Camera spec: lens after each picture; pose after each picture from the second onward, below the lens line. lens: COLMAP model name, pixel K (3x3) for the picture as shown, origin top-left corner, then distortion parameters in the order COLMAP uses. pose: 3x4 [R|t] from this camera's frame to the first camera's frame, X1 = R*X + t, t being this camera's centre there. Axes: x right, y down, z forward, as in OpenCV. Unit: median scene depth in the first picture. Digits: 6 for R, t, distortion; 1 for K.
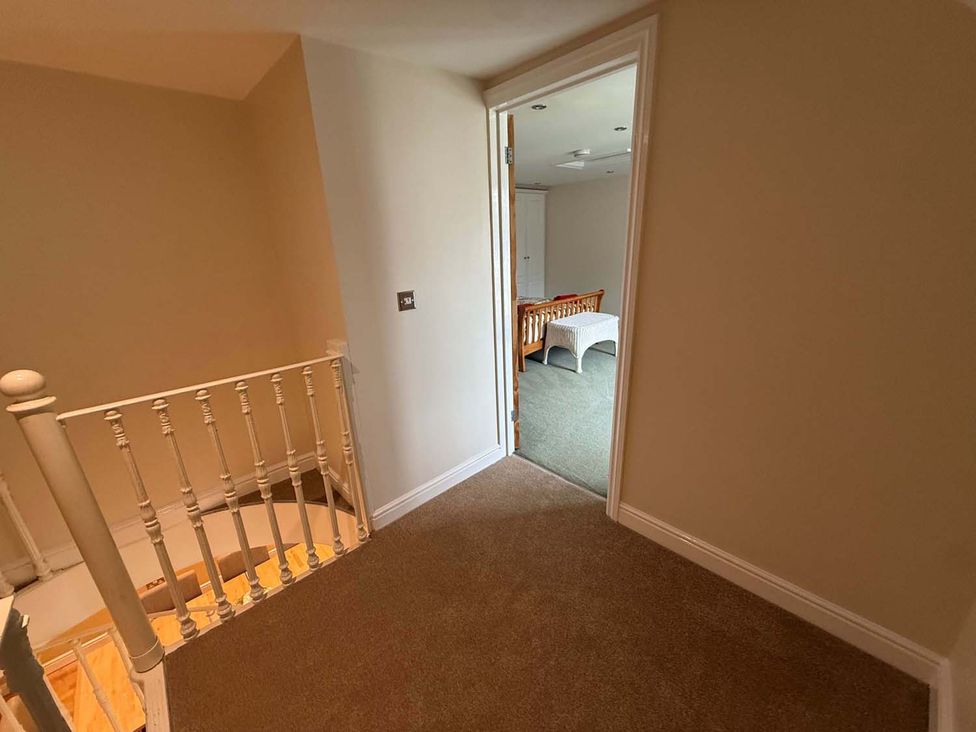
lens RADIAL K [[397.7, 0, 490.0], [0, 397.7, 369.6], [0, 0, 1]] dist [0.000565, -0.000377]
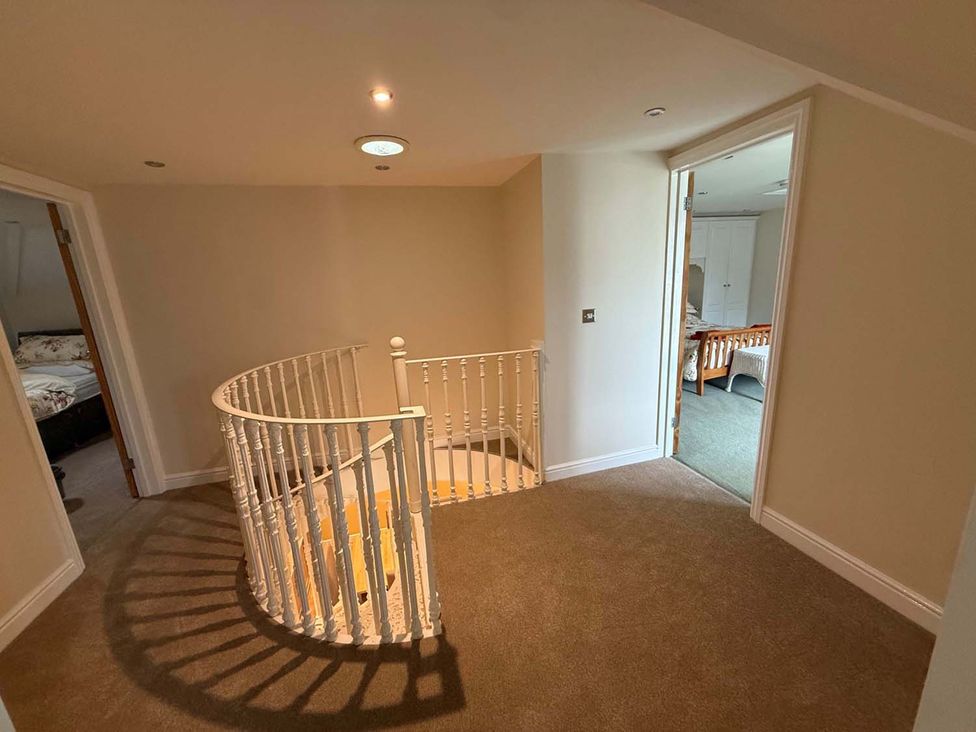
lens RADIAL K [[397.7, 0, 487.3], [0, 397.7, 367.5], [0, 0, 1]] dist [0.000565, -0.000377]
pose [[0.886657, 0.097199, -0.452096, 0.108522], [-0.128583, 0.990926, -0.039134, 0.094014], [0.444190, 0.092831, 0.891110, -0.334098]]
